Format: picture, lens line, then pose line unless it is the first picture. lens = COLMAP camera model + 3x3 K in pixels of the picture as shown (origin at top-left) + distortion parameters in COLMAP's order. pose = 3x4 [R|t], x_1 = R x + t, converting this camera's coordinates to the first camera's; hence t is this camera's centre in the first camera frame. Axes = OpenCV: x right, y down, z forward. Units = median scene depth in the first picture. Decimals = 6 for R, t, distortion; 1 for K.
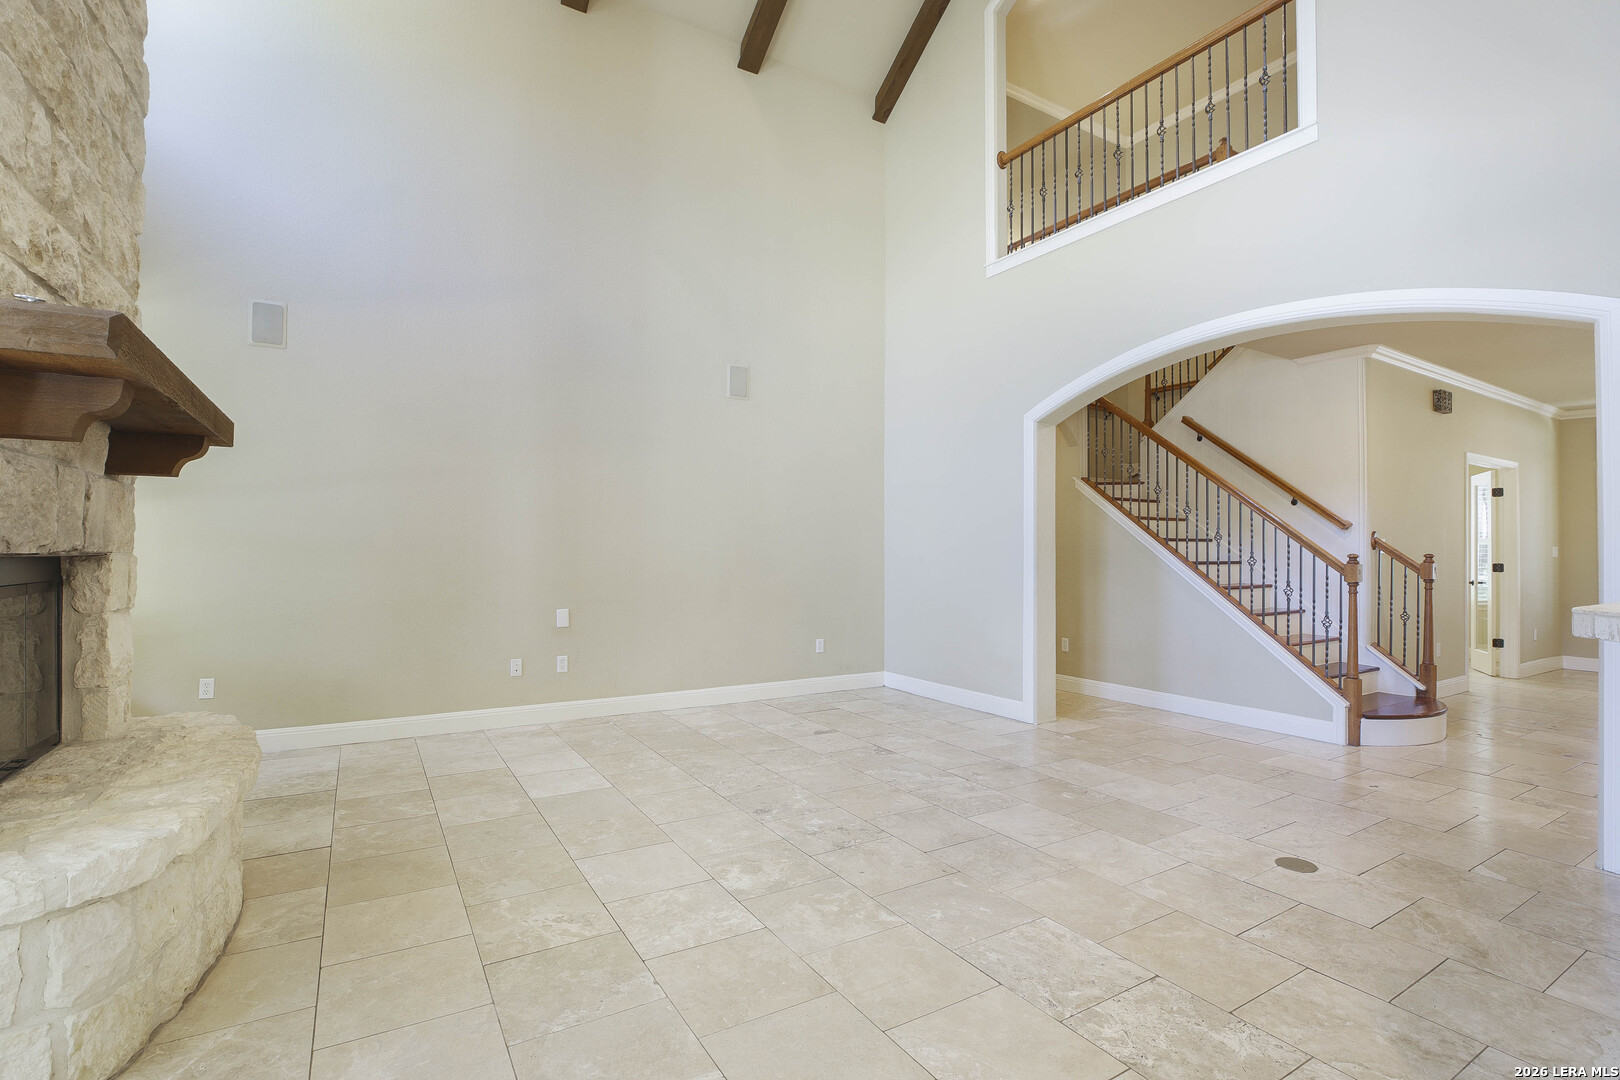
lens RADIAL K [[747.7, 0, 804.7], [0, 747.7, 543.9], [0, 0, 1]] dist [-0.027926, 0.001012]
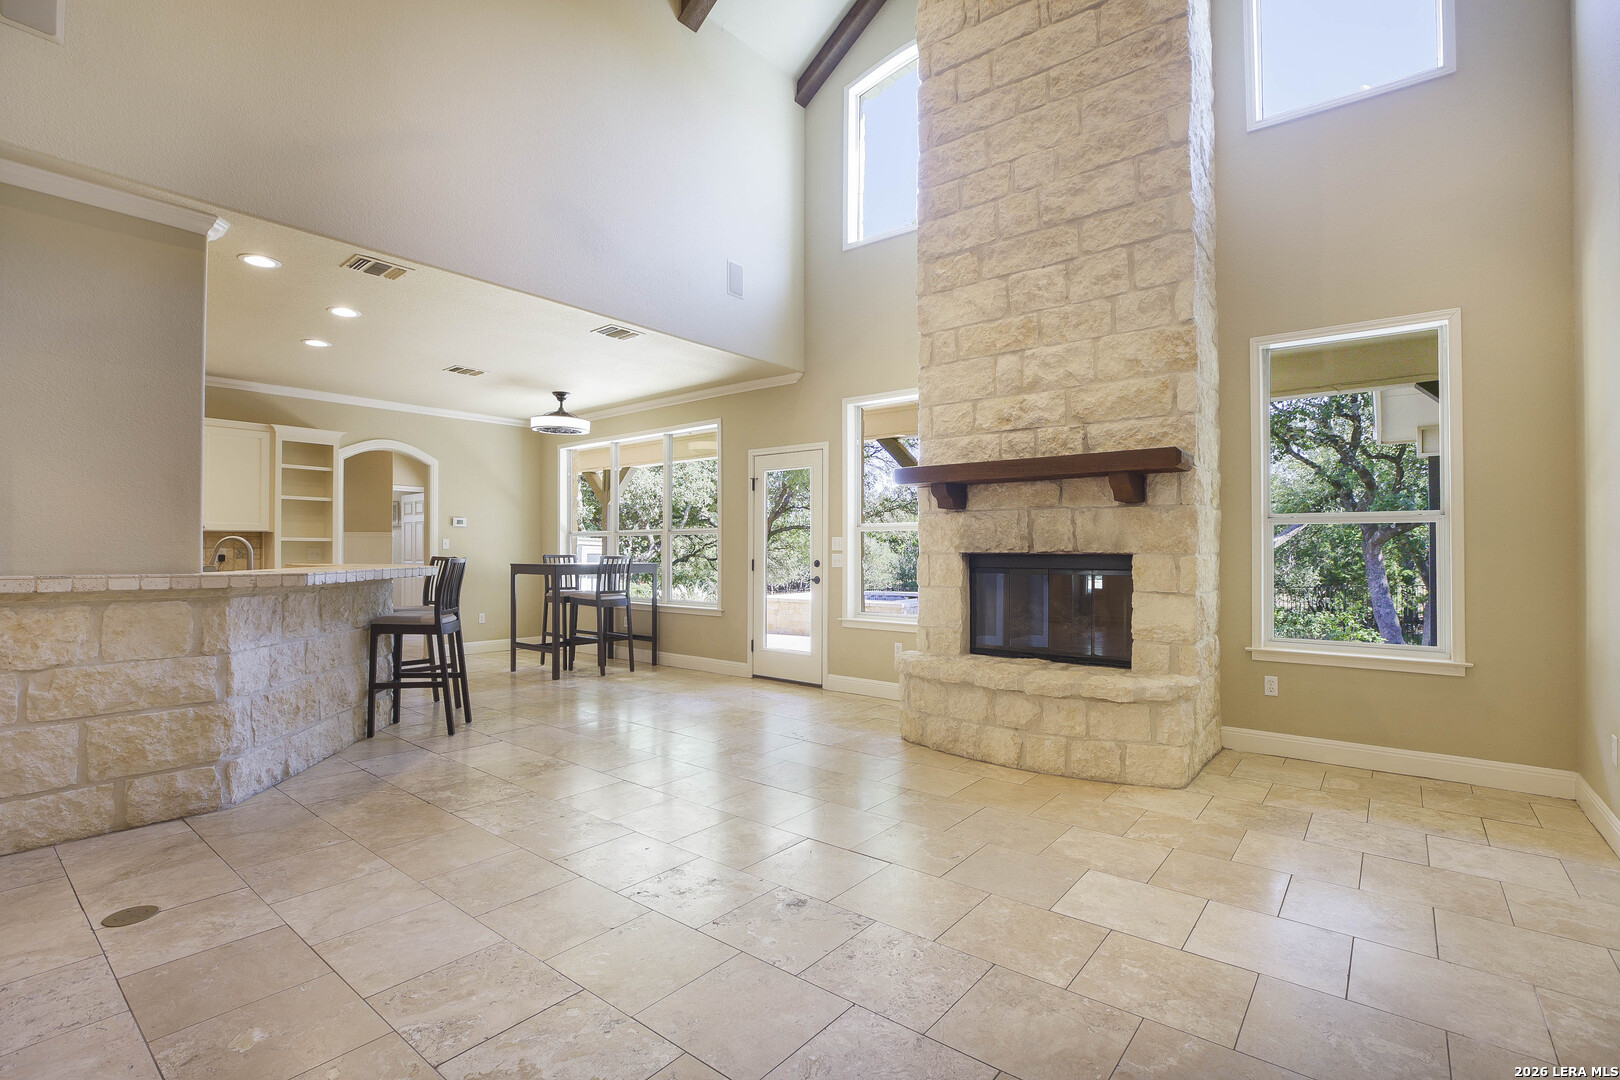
lens RADIAL K [[742.2, 0, 810.0], [0, 742.2, 540.0], [0, 0, 1]] dist [-0.035832, 0.009863]
pose [[-0.937388, -0.010796, -0.348119, 0.206630], [-0.002022, 0.999671, -0.025558, 0.020115], [0.348280, -0.023254, -0.937102, 1.866102]]
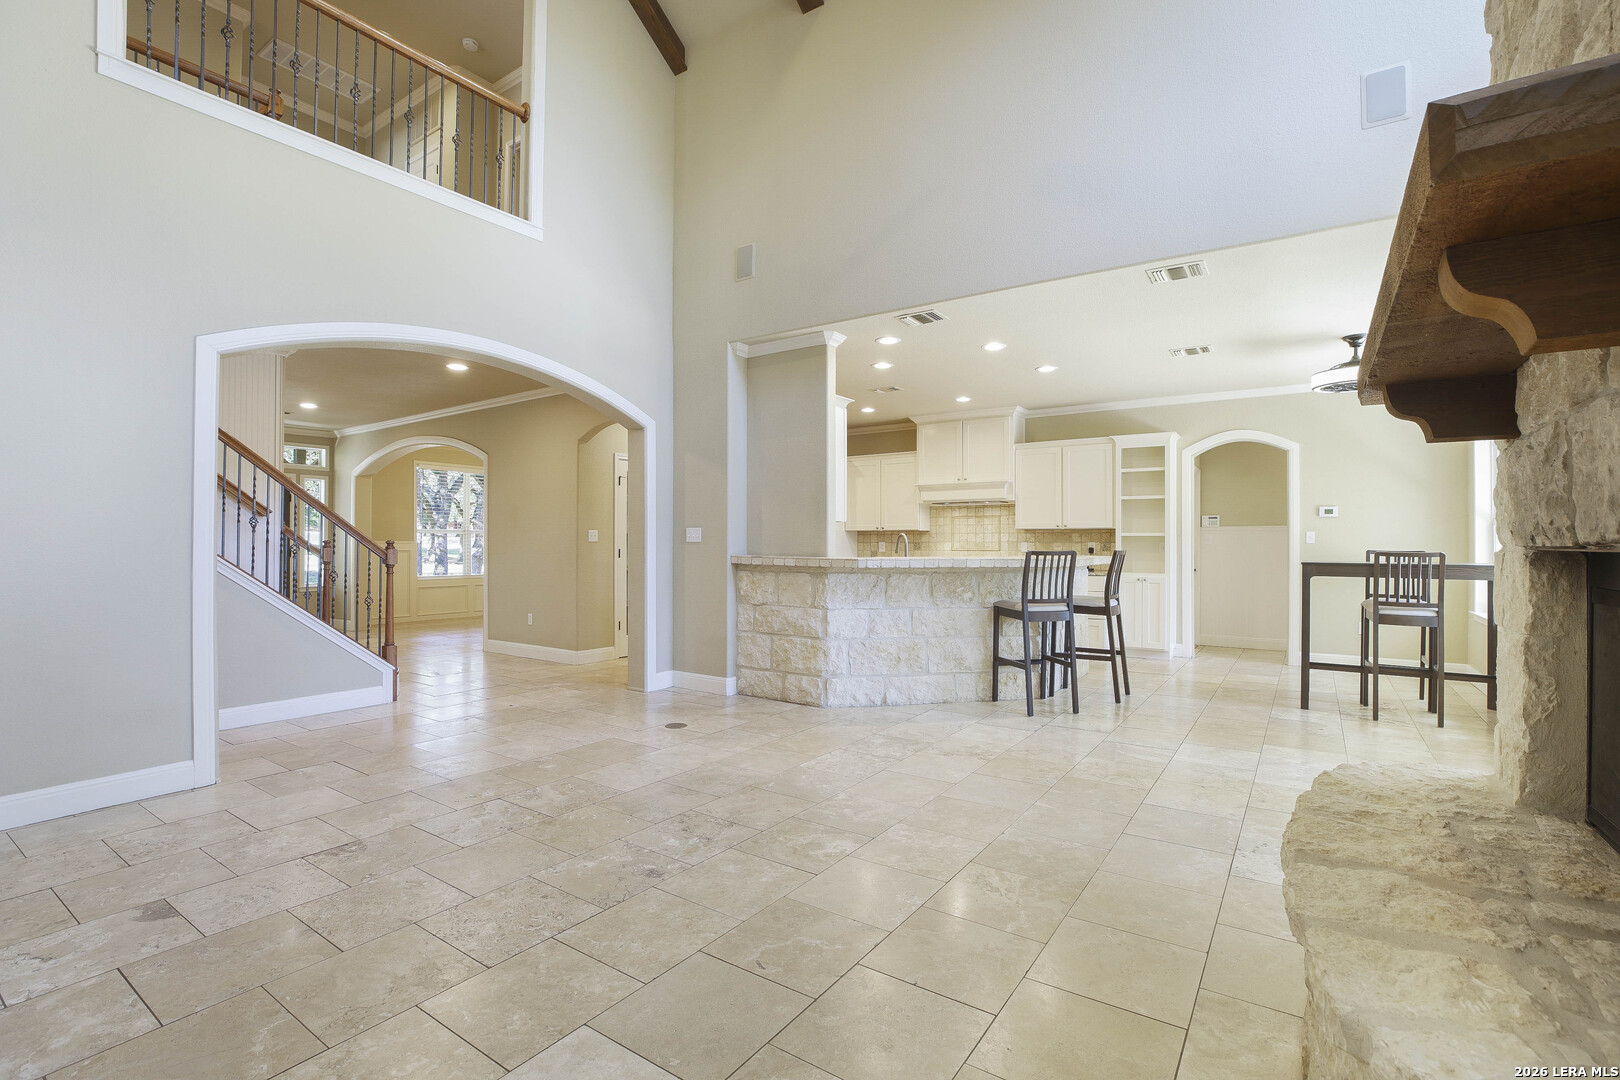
lens RADIAL K [[742.2, 0, 810.0], [0, 742.2, 540.0], [0, 0, 1]] dist [-0.035832, 0.009863]
pose [[-0.413902, 0.000159, 0.910322, -0.905790], [-0.015043, 0.999862, -0.007014, 0.016301], [-0.910197, -0.016597, -0.413842, 1.293154]]
